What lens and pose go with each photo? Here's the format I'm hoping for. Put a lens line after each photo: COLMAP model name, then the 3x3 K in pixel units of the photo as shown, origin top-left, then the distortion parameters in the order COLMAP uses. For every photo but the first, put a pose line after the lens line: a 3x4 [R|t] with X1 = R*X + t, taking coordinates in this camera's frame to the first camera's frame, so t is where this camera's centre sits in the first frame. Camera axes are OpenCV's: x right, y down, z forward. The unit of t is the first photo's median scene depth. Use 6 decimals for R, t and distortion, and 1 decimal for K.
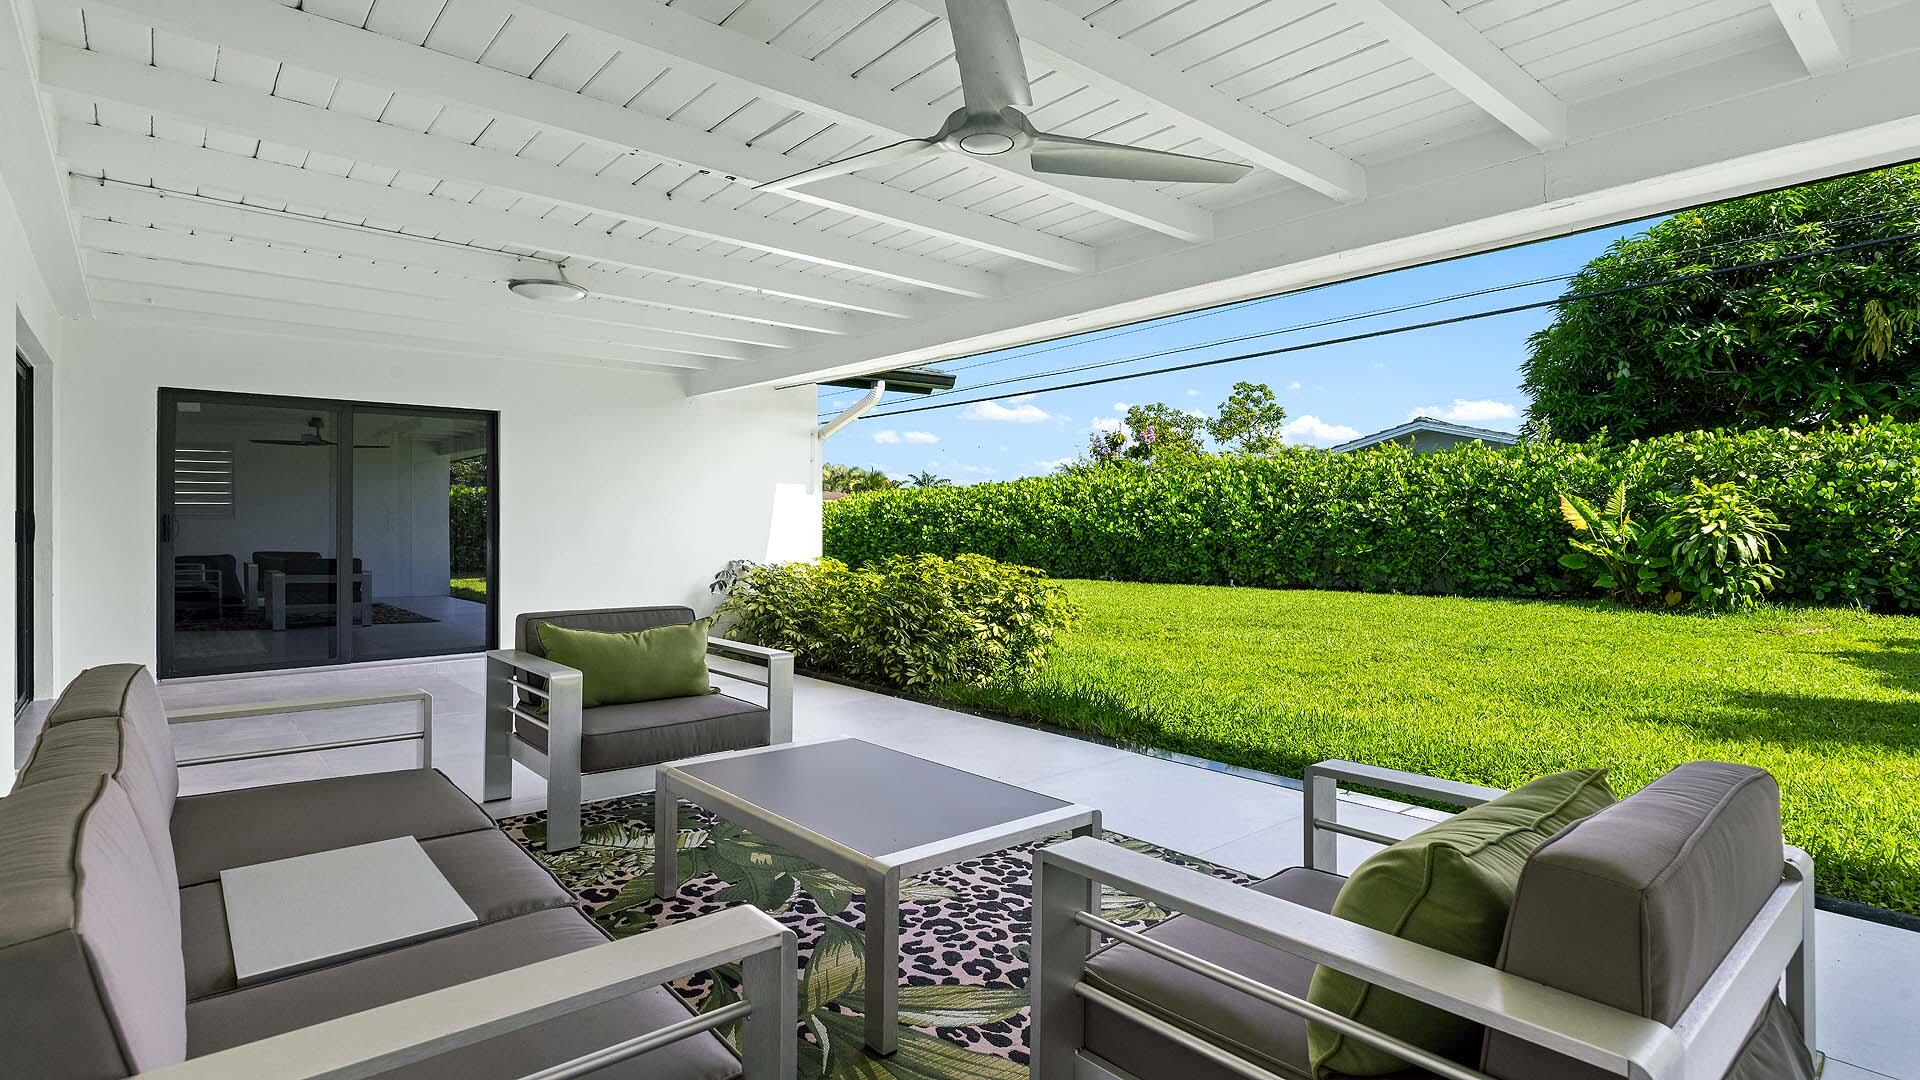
lens RADIAL K [[947.3, 0, 964.0], [0, 947.3, 529.6], [0, 0, 1]] dist [-0.007093, -0.000865]
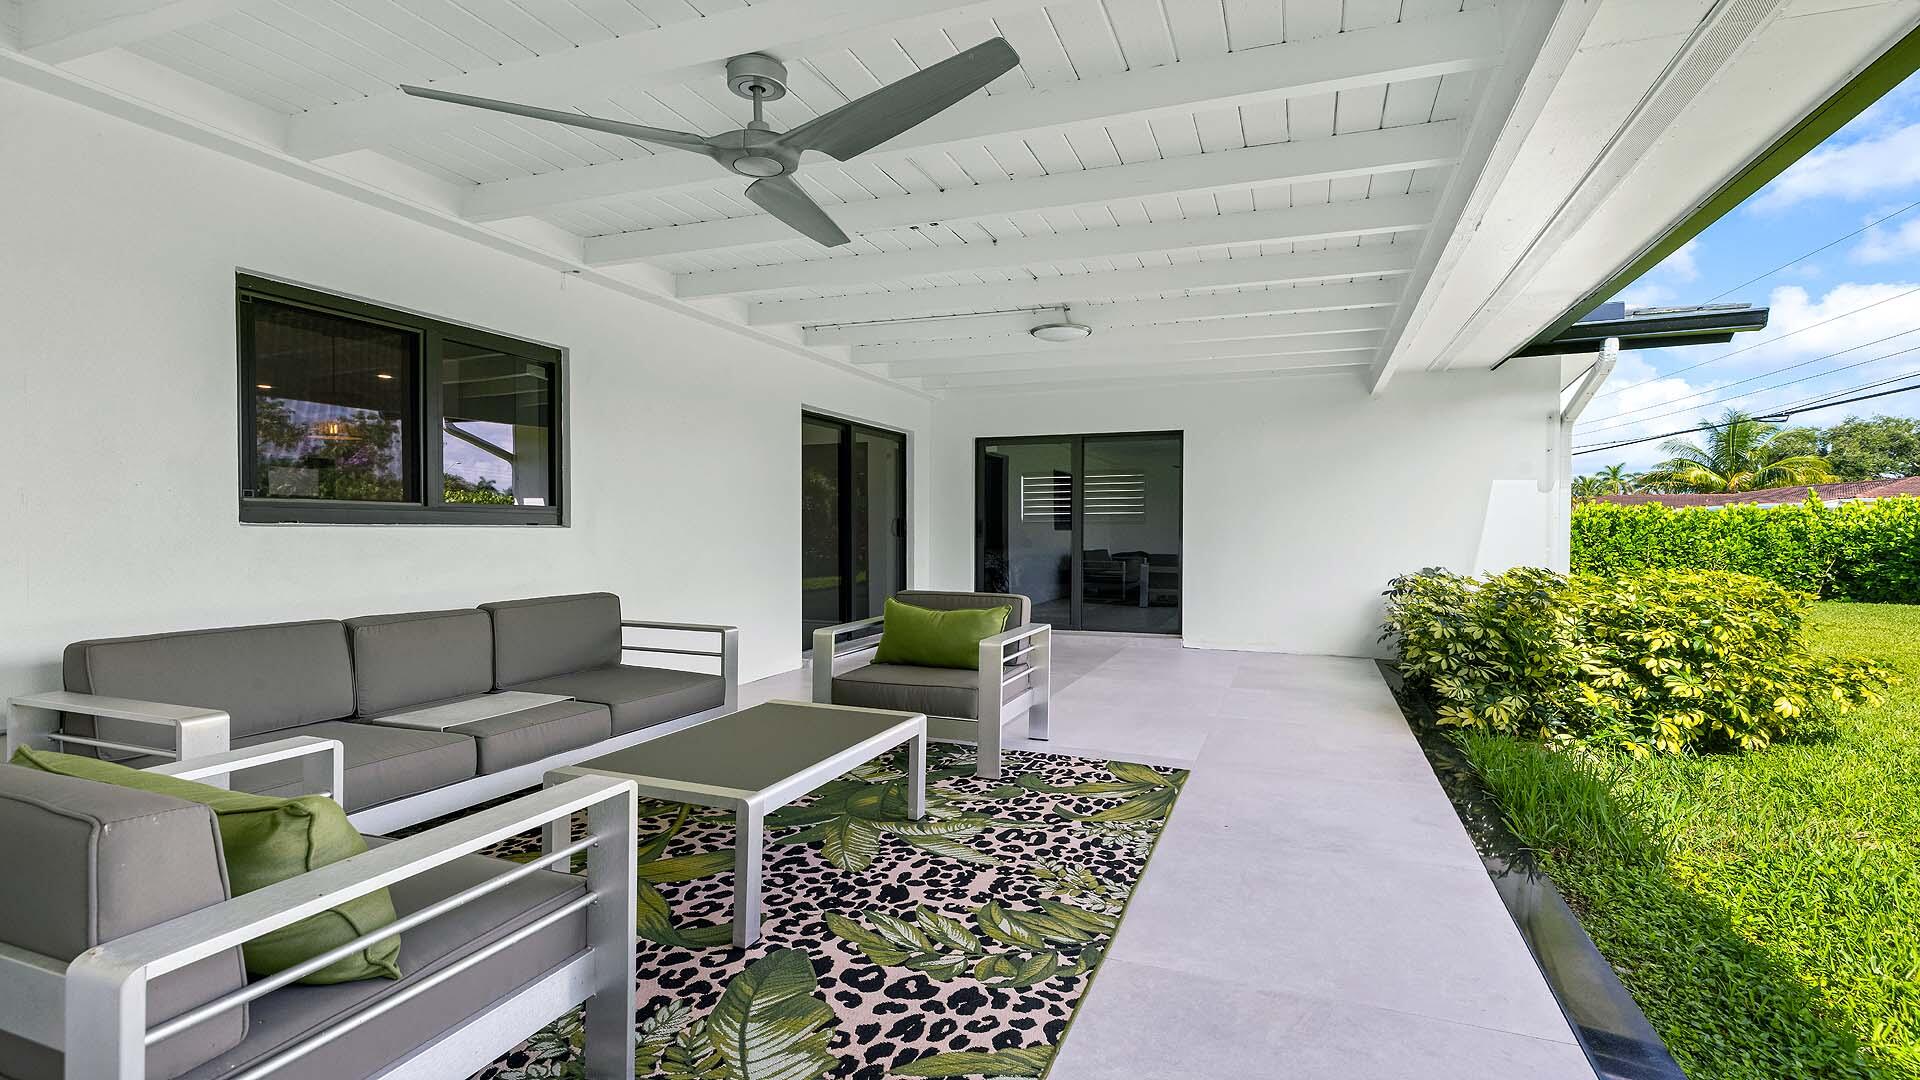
lens RADIAL K [[887.2, 0, 962.2], [0, 887.2, 536.0], [0, 0, 1]] dist [0.004731, -0.000441]
pose [[0.473047, 0.008696, -0.880995, 0.856230], [-0.008680, 0.999949, 0.005210, 0.006656], [0.880995, 0.005183, 0.473098, 0.595184]]
